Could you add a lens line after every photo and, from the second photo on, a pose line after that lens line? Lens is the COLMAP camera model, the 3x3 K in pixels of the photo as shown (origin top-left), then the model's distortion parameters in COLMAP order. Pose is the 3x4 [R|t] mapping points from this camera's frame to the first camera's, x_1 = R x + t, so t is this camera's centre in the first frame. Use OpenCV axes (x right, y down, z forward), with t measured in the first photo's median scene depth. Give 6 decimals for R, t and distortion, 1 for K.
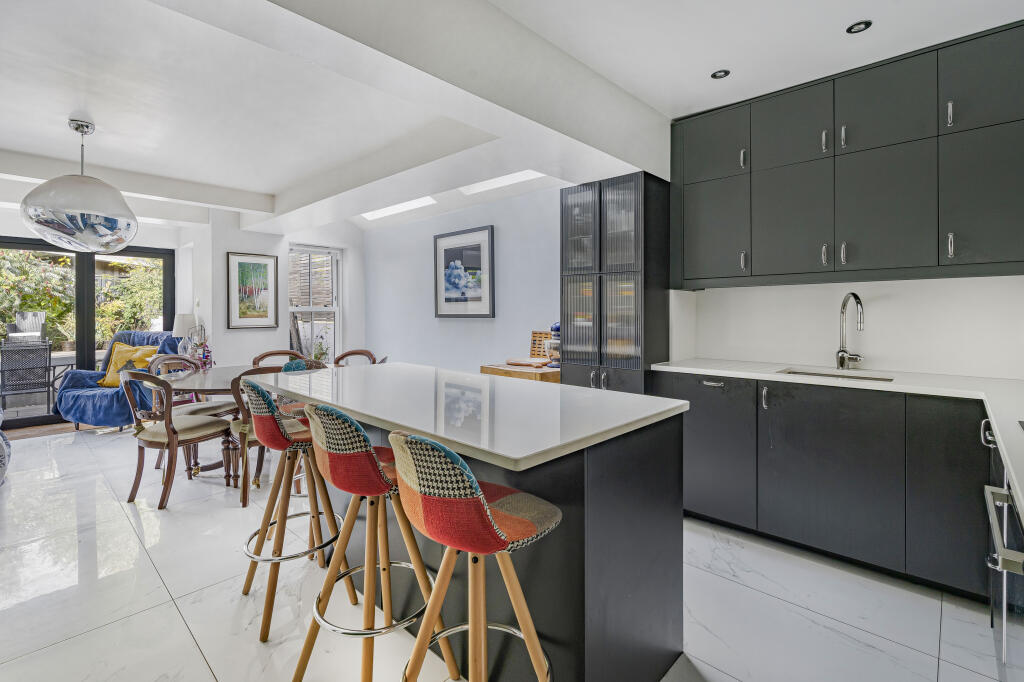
lens RADIAL K [[475.0, 0, 513.1], [0, 475.0, 312.4], [0, 0, 1]] dist [-0.001979, 0.000210]
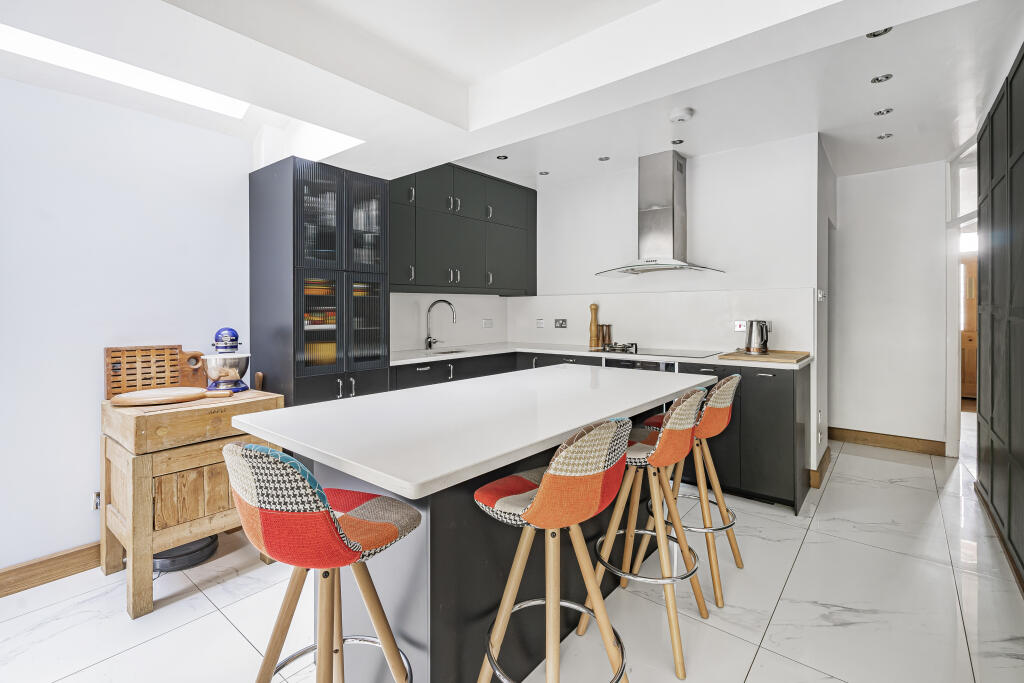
lens RADIAL K [[475.0, 0, 513.1], [0, 475.0, 312.9], [0, 0, 1]] dist [-0.001979, 0.000210]
pose [[-0.061443, -0.005648, 0.998095, -0.487059], [0.005470, 0.999967, 0.005996, -0.002922], [-0.998096, 0.005828, -0.061410, 0.477319]]
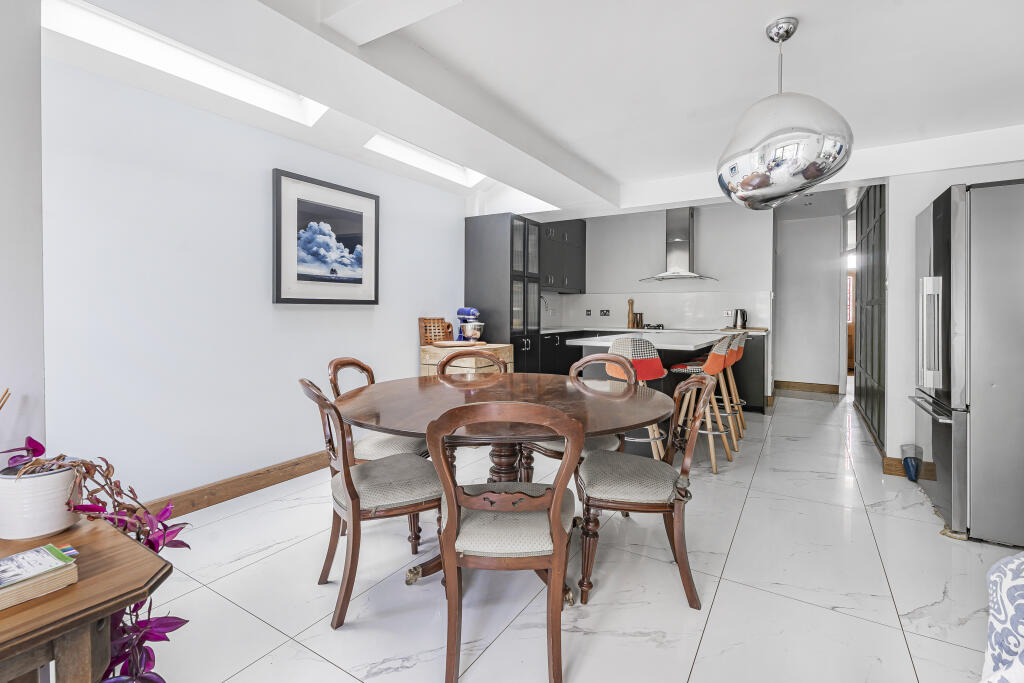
lens RADIAL K [[463.3, 0, 509.8], [0, 463.3, 311.6], [0, 0, 1]] dist [0.000565, 0.000002]
pose [[-0.185418, -0.003328, 0.982654, -0.857911], [-0.004856, 0.999985, 0.002470, 0.019706], [-0.982648, -0.004314, -0.185431, 0.868308]]
